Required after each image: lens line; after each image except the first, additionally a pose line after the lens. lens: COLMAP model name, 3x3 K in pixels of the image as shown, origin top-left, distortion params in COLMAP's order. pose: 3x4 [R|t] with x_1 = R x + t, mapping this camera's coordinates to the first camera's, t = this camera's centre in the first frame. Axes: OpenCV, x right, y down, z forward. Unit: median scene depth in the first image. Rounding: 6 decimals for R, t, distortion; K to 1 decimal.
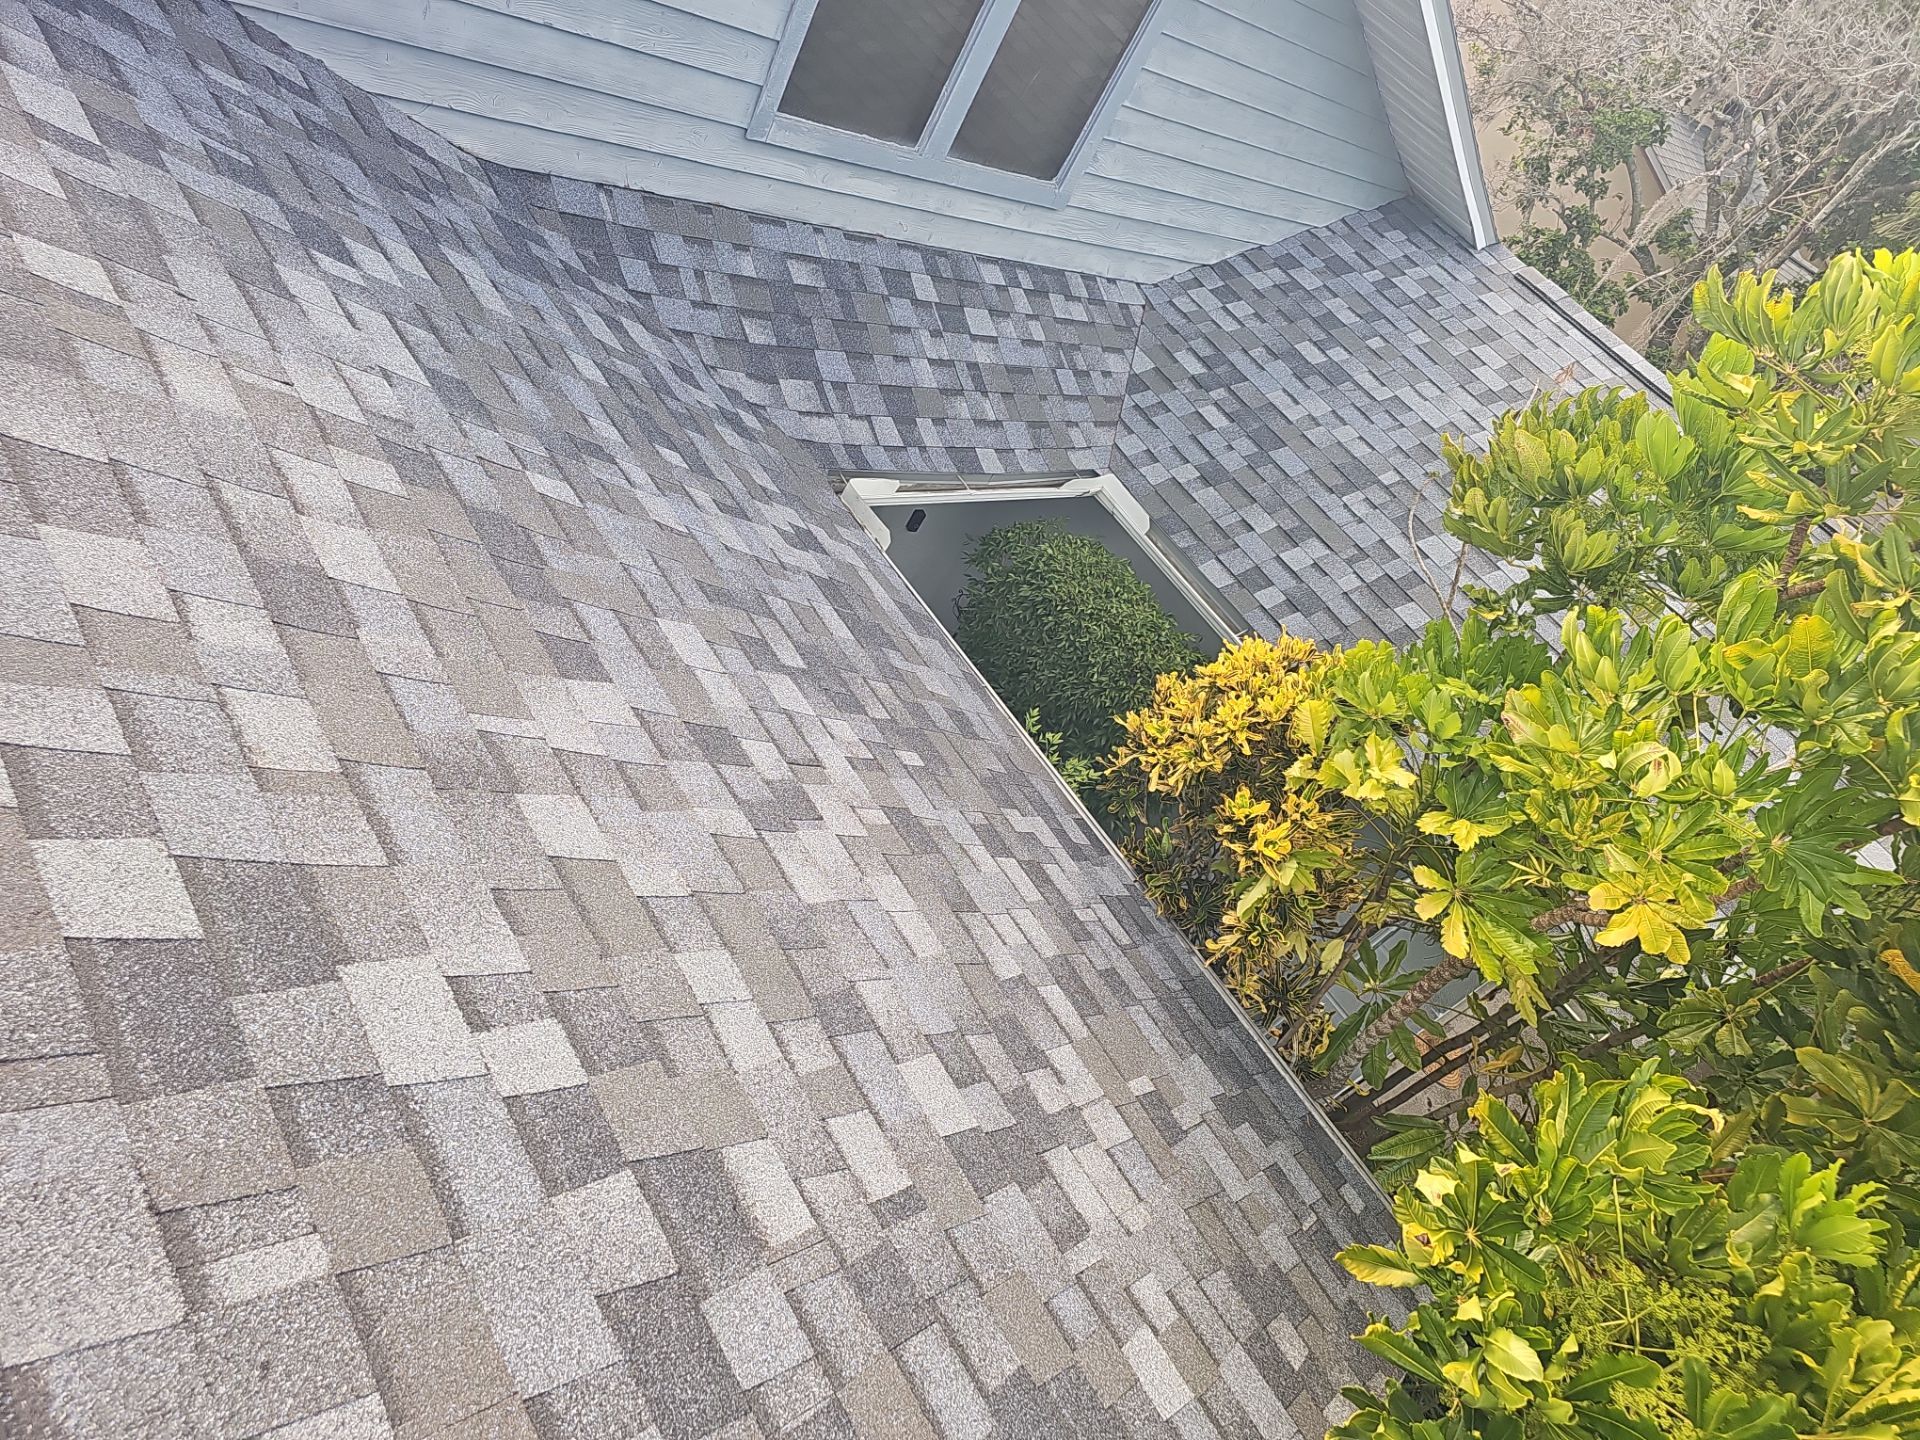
lens RADIAL K [[1312.8, 0, 930.7], [0, 1312.8, 723.1], [0, 0, 1]] dist [0.106150, -0.101834]
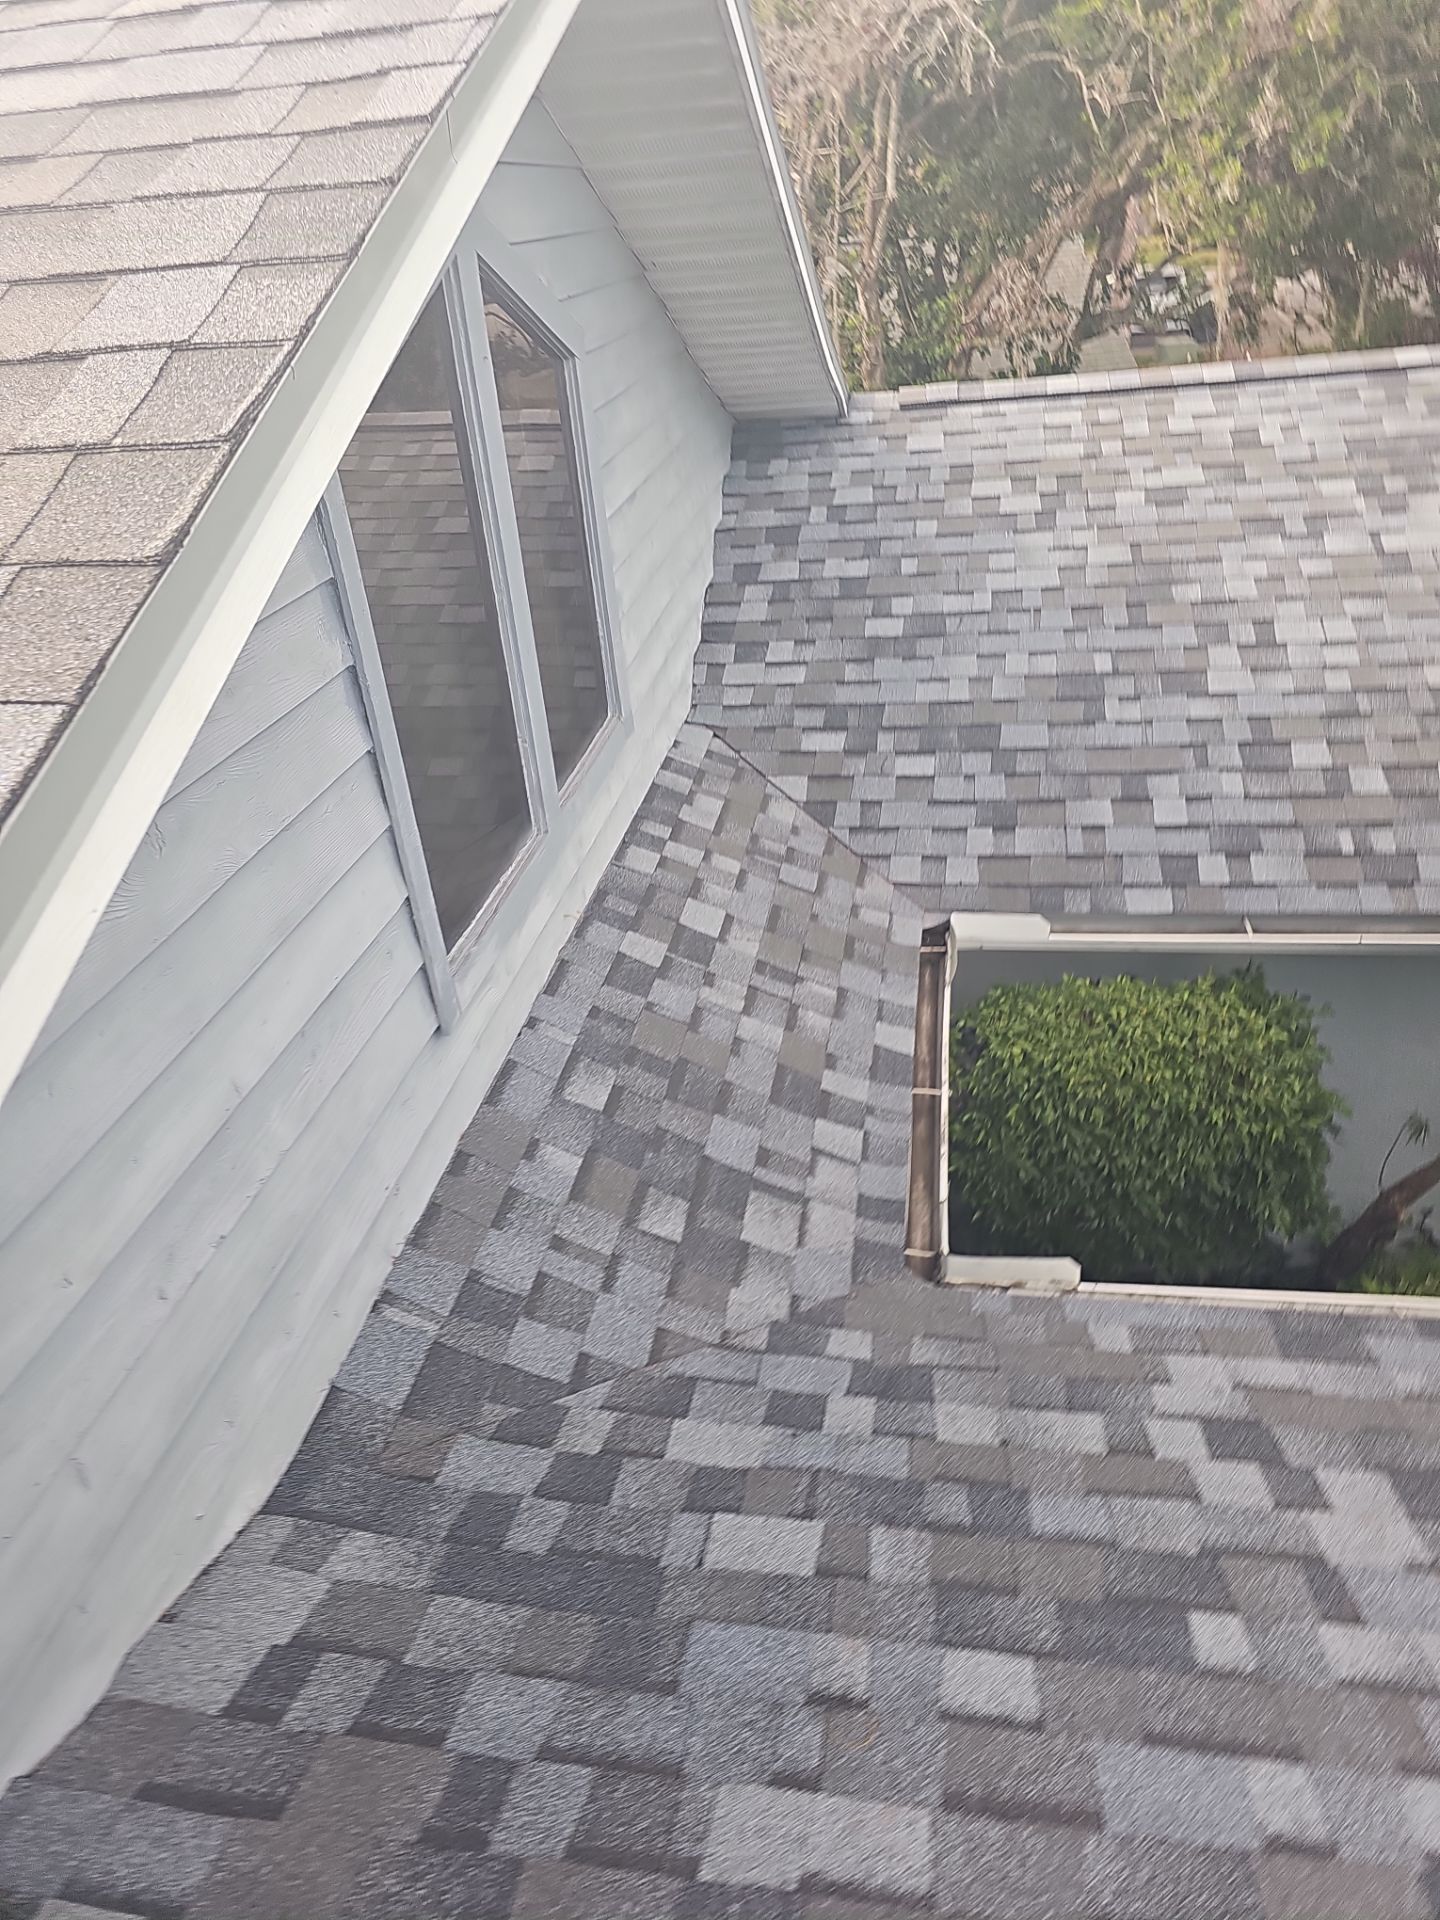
lens RADIAL K [[1312.8, 0, 697.5], [0, 1312.8, 950.1], [0, 0, 1]] dist [0.106150, -0.101834]
pose [[0.599867, -0.746803, 0.287133, -0.164294], [0.757494, 0.645639, 0.096712, -0.340709], [-0.257609, 0.159487, 0.952996, 0.333175]]
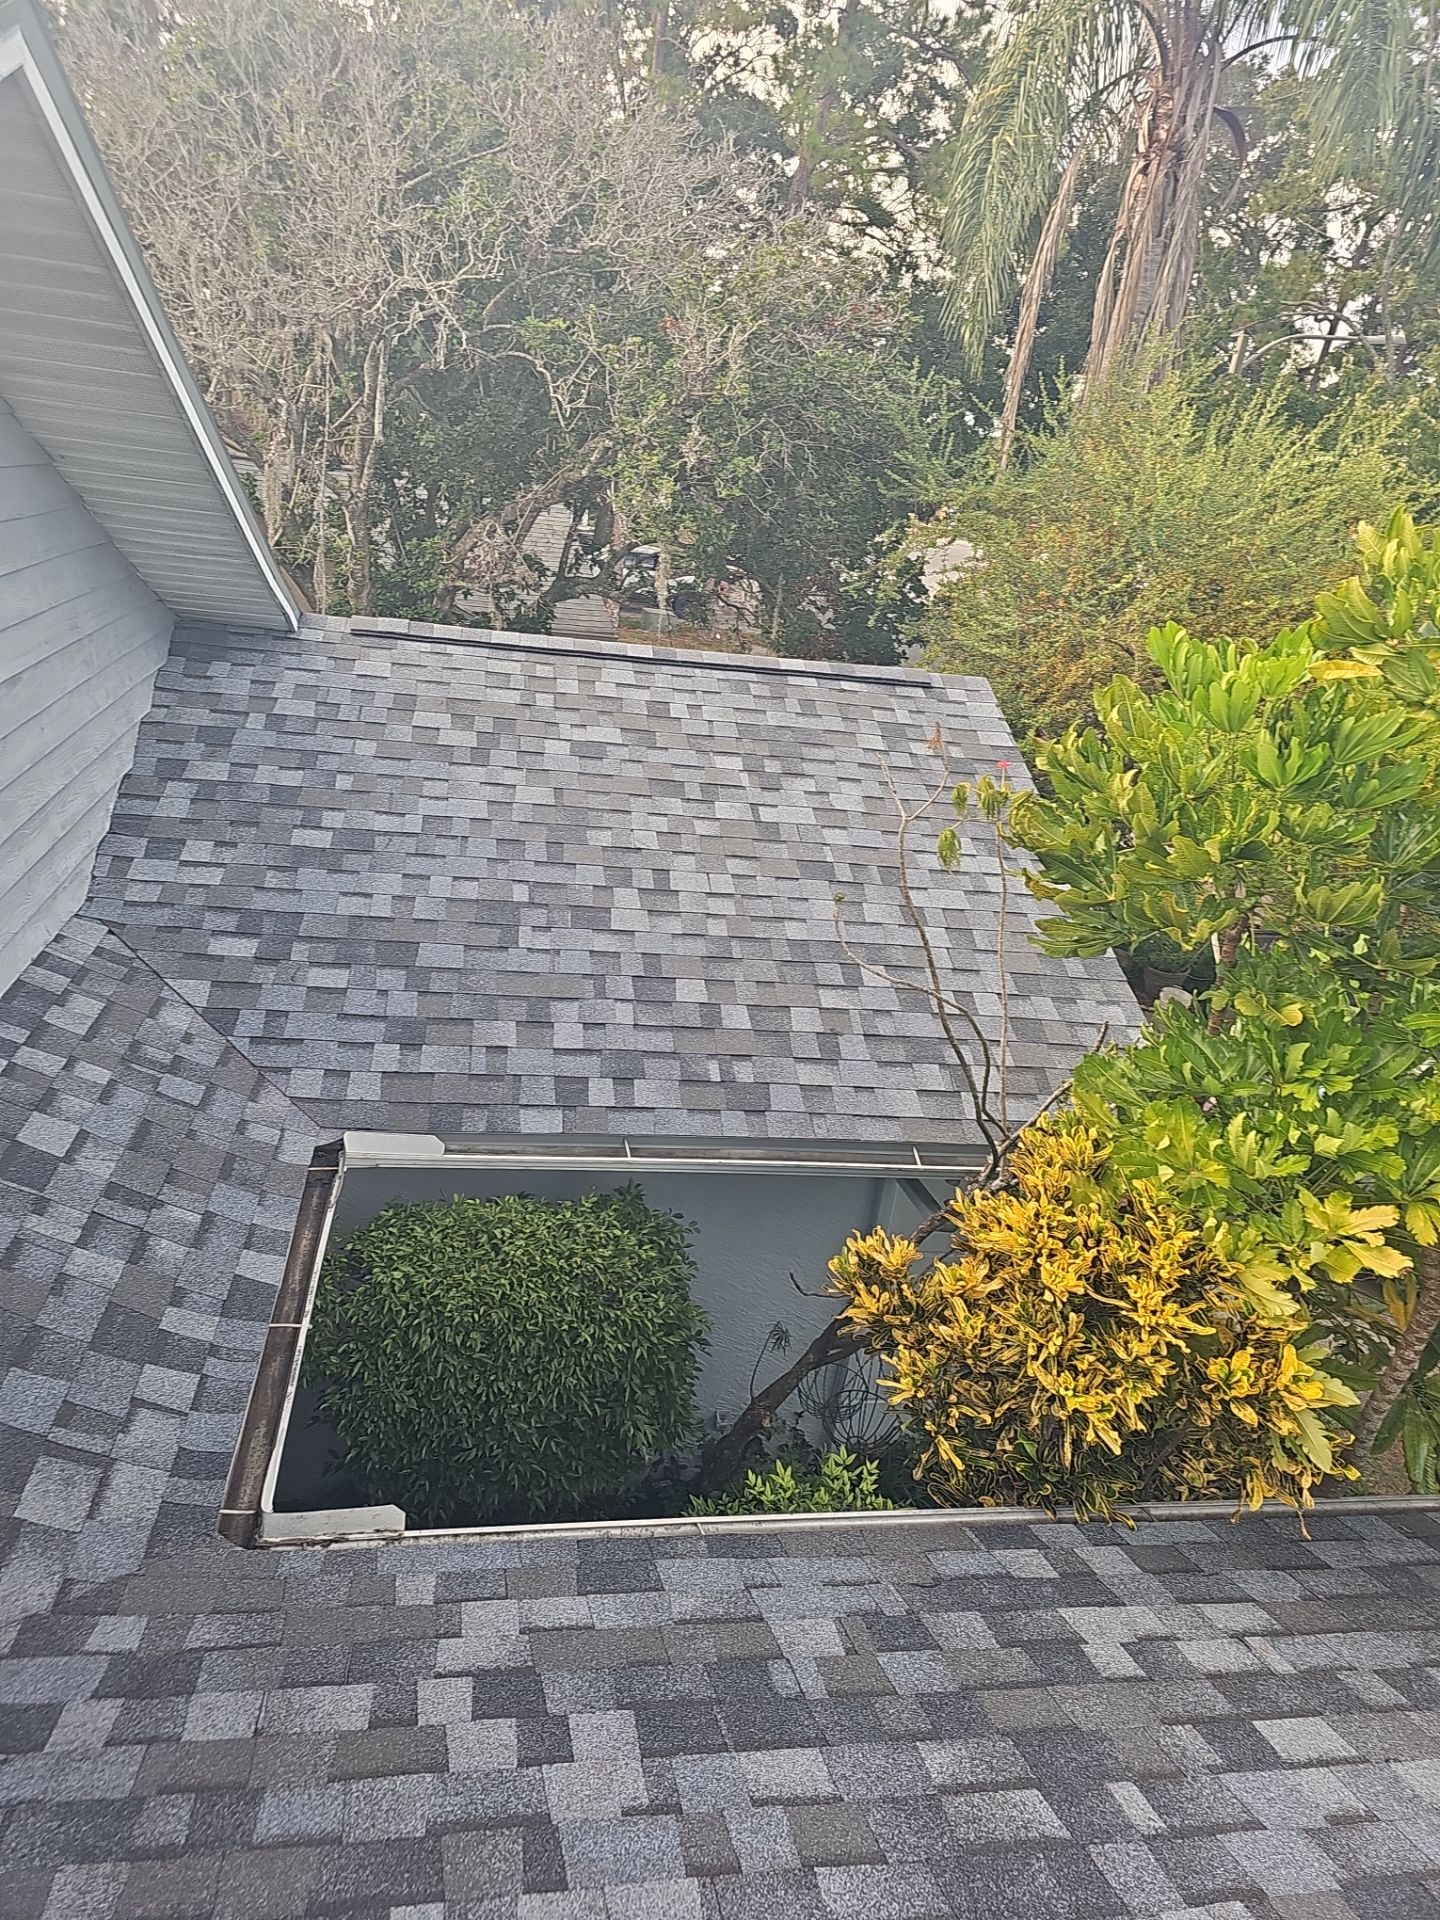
lens RADIAL K [[1312.8, 0, 697.5], [0, 1312.8, 950.1], [0, 0, 1]] dist [0.106150, -0.101834]
pose [[0.468976, -0.658731, 0.588332, -0.125744], [0.663509, 0.702430, 0.257580, -0.305812], [-0.582938, 0.269565, 0.766497, 0.300957]]
